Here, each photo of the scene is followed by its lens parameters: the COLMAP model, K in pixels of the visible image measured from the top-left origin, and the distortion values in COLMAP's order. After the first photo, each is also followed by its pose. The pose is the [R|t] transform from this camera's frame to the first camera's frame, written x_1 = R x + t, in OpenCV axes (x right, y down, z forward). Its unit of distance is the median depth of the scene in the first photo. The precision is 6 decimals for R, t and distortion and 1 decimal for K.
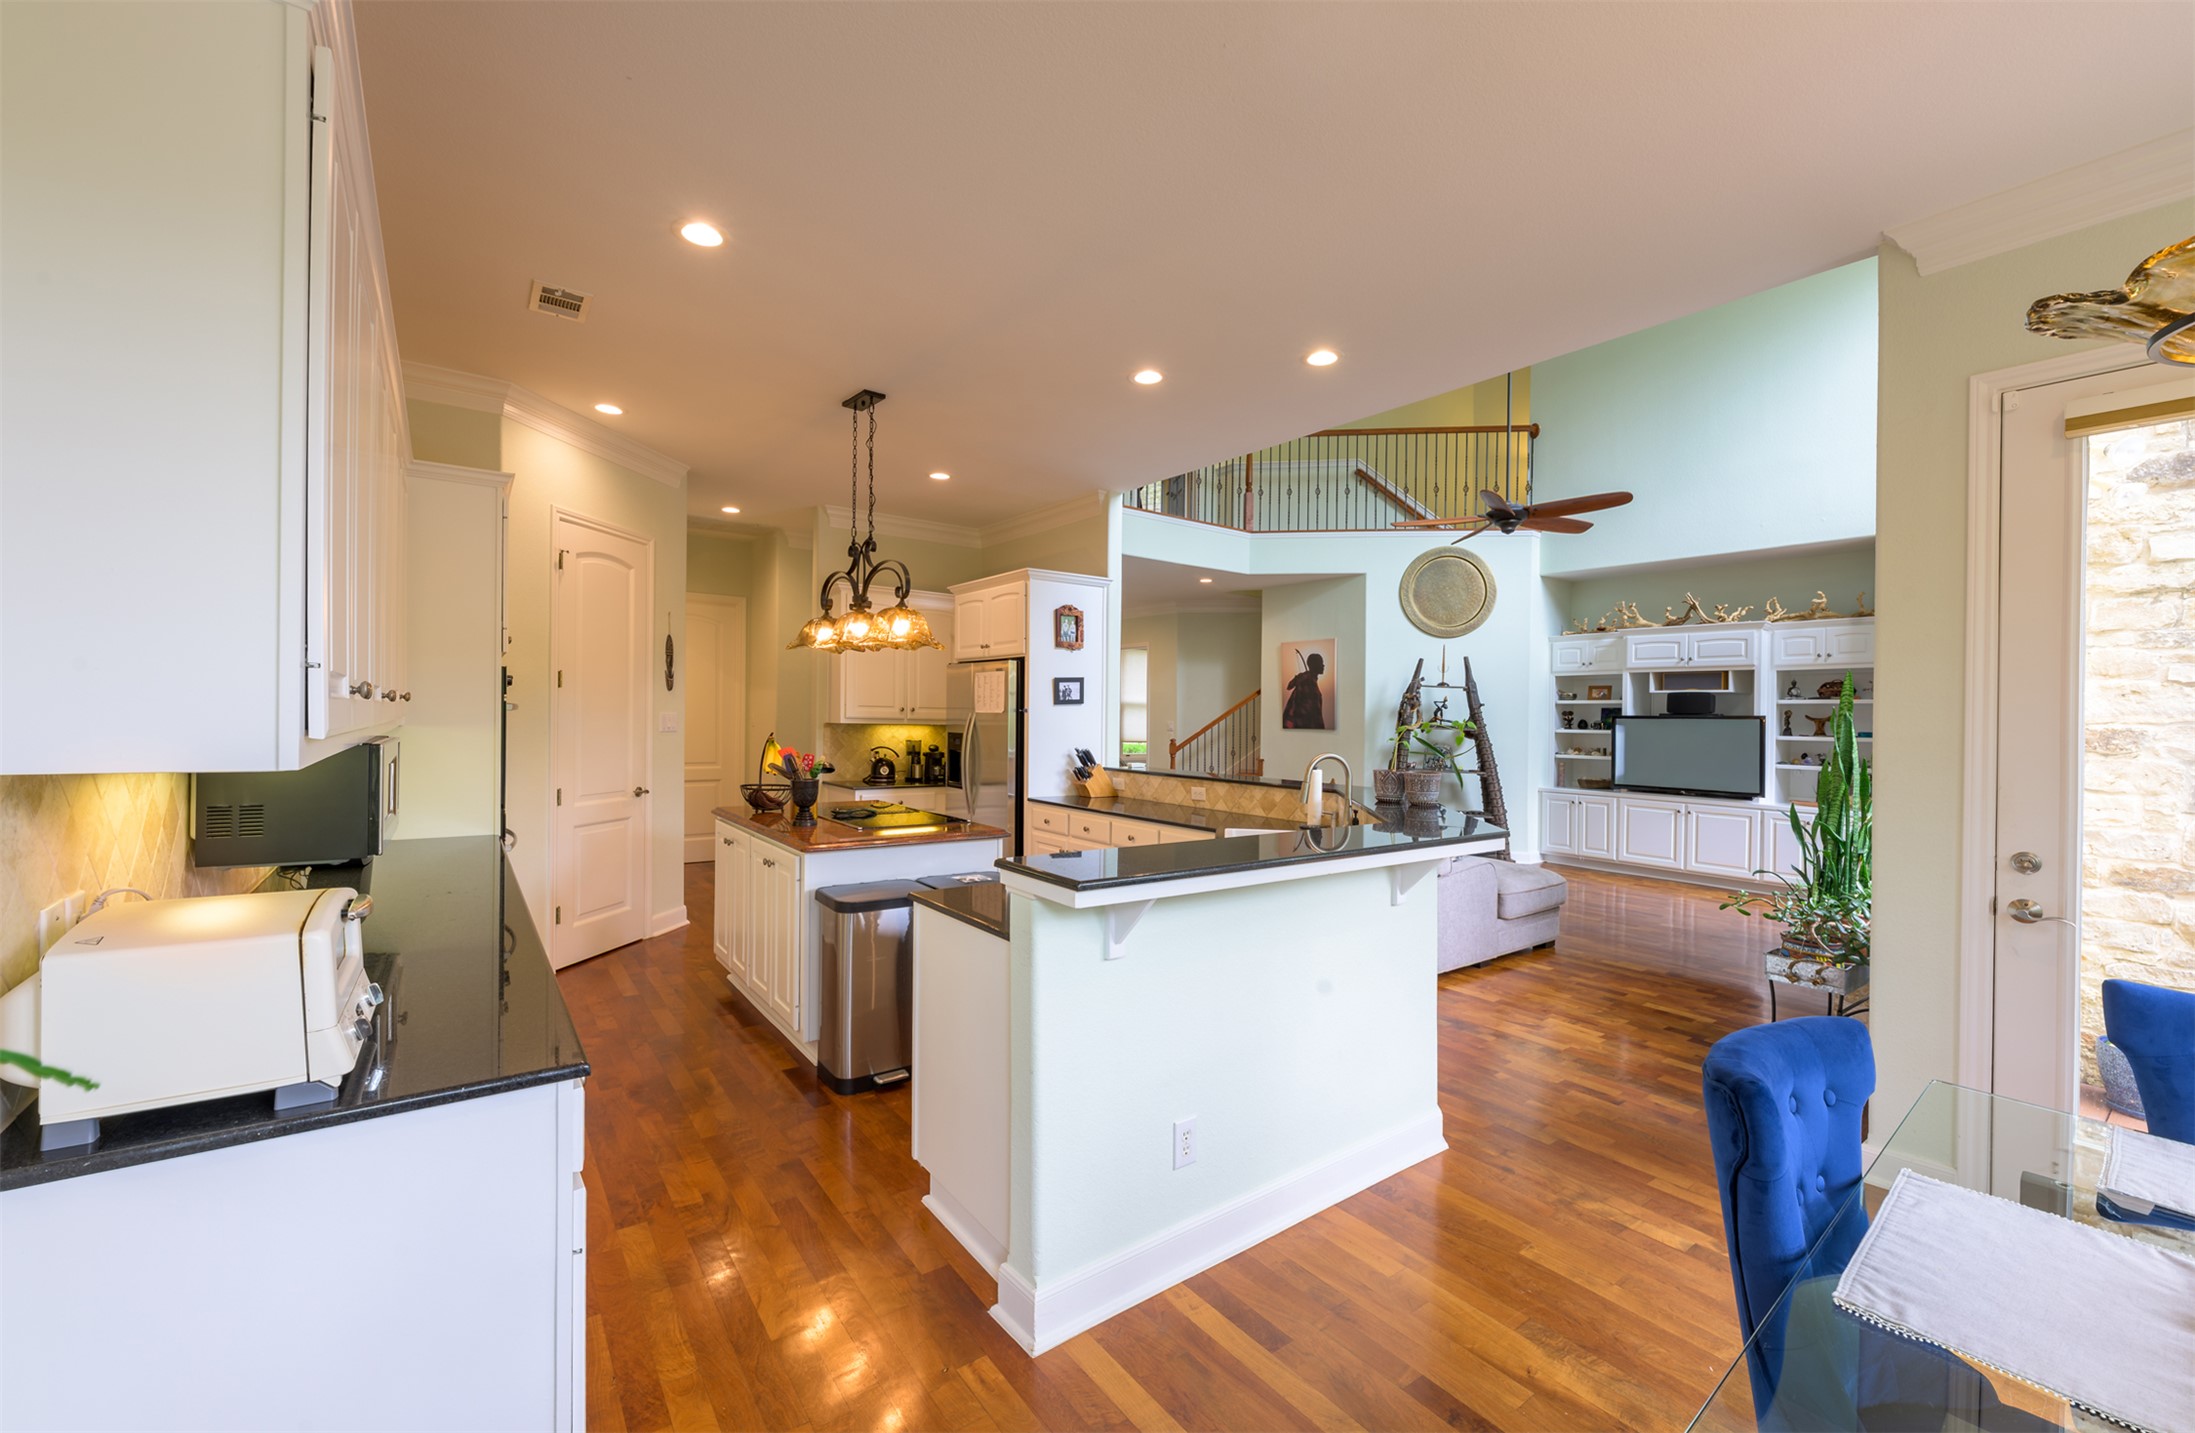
lens RADIAL K [[891.5, 0, 1097.5], [0, 891.5, 716.5], [0, 0, 1]] dist [-0.000029, -0.000020]
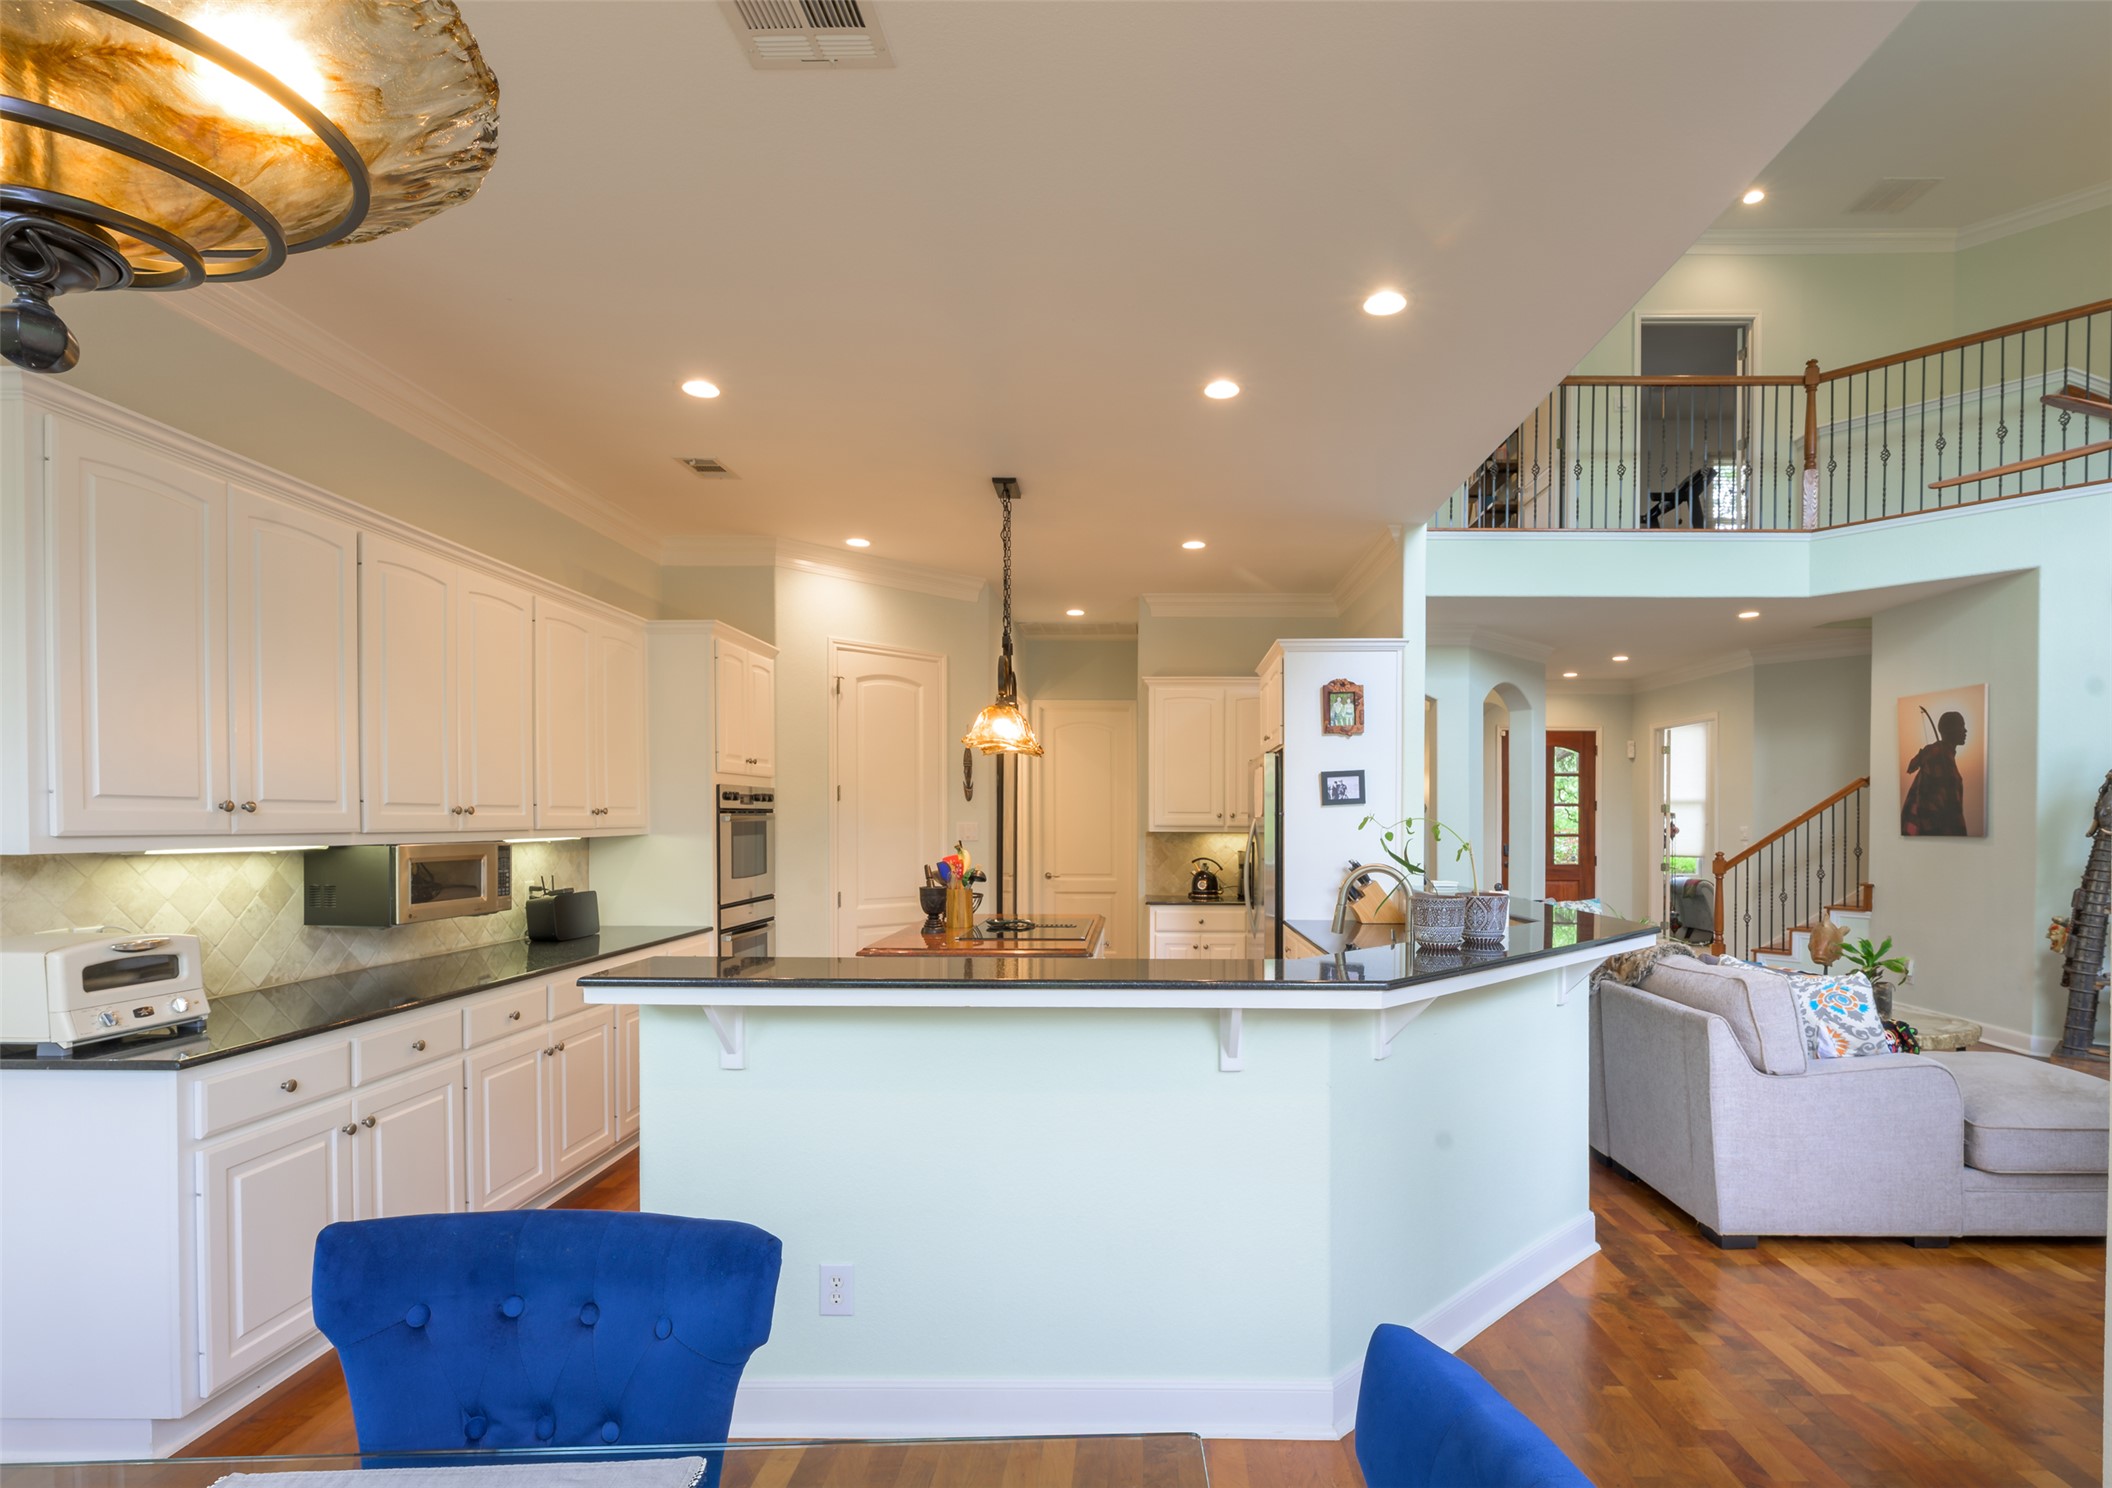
lens RADIAL K [[1043.1, 0, 1057.1], [0, 1043.1, 836.6], [0, 0, 1]] dist [-0.001152, -0.000849]
pose [[0.792352, -0.005694, -0.610038, 0.328857], [0.011210, 0.999924, 0.005227, 0.006778], [0.609962, -0.010980, 0.792355, 0.111231]]
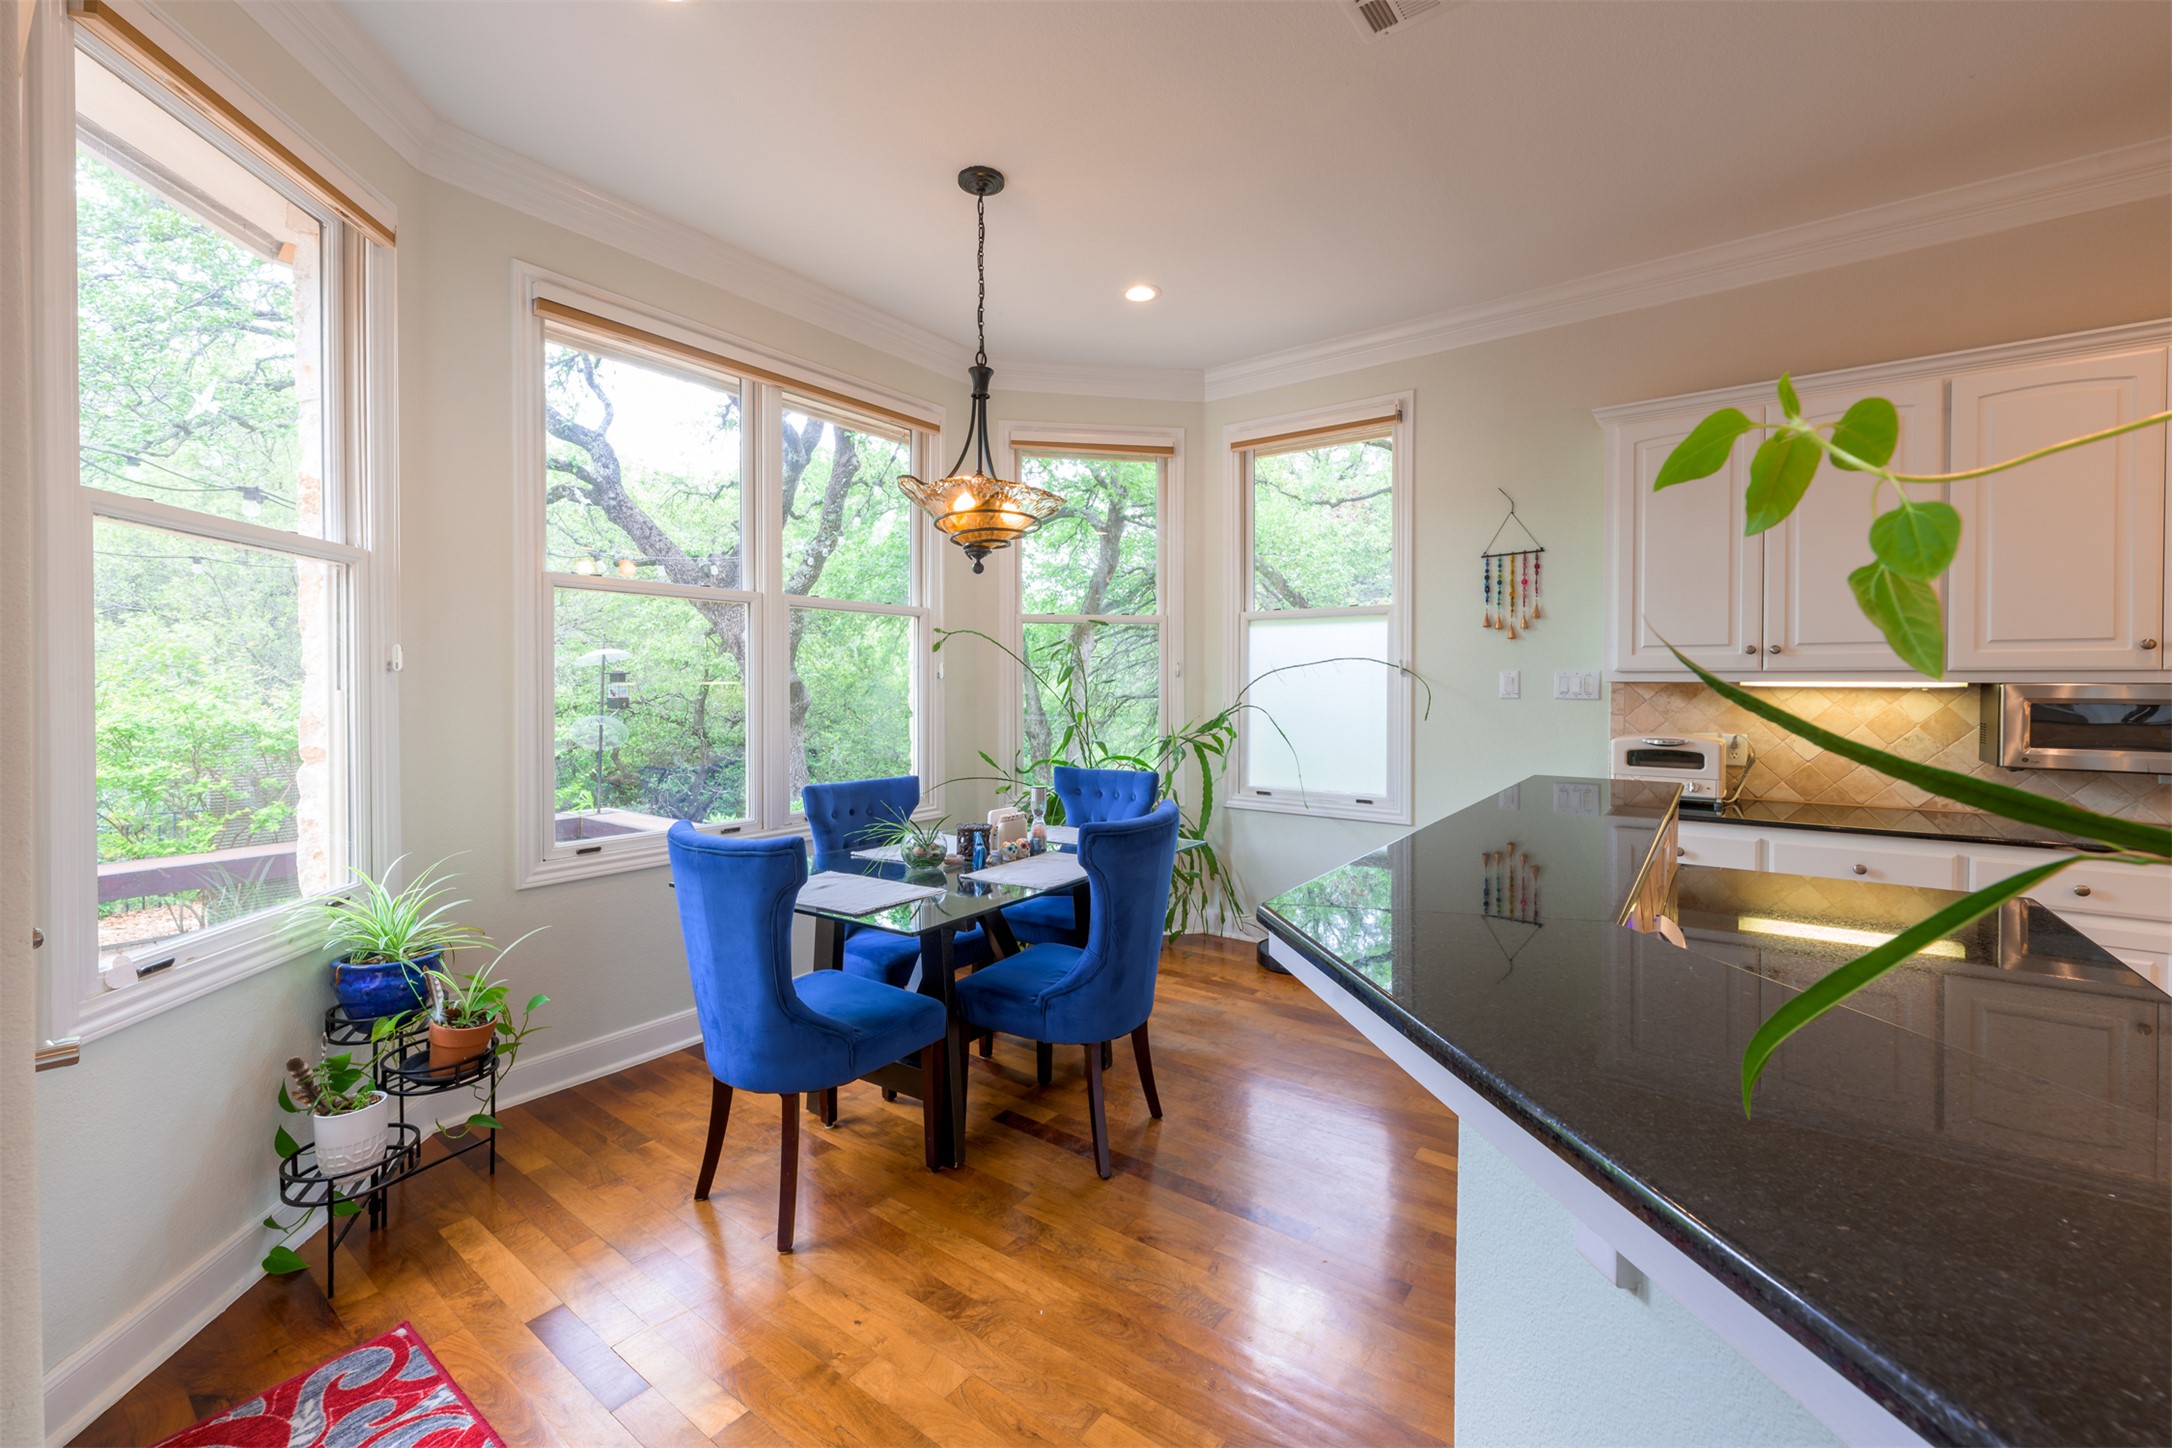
lens RADIAL K [[879.1, 0, 1086.3], [0, 879.1, 685.4], [0, 0, 1]] dist [0.001579, 0.000128]
pose [[-0.954954, -0.016712, -0.296284, 0.294061], [-0.017724, 0.999843, 0.000733, 0.017750], [0.296225, 0.005951, -0.955100, 0.569378]]
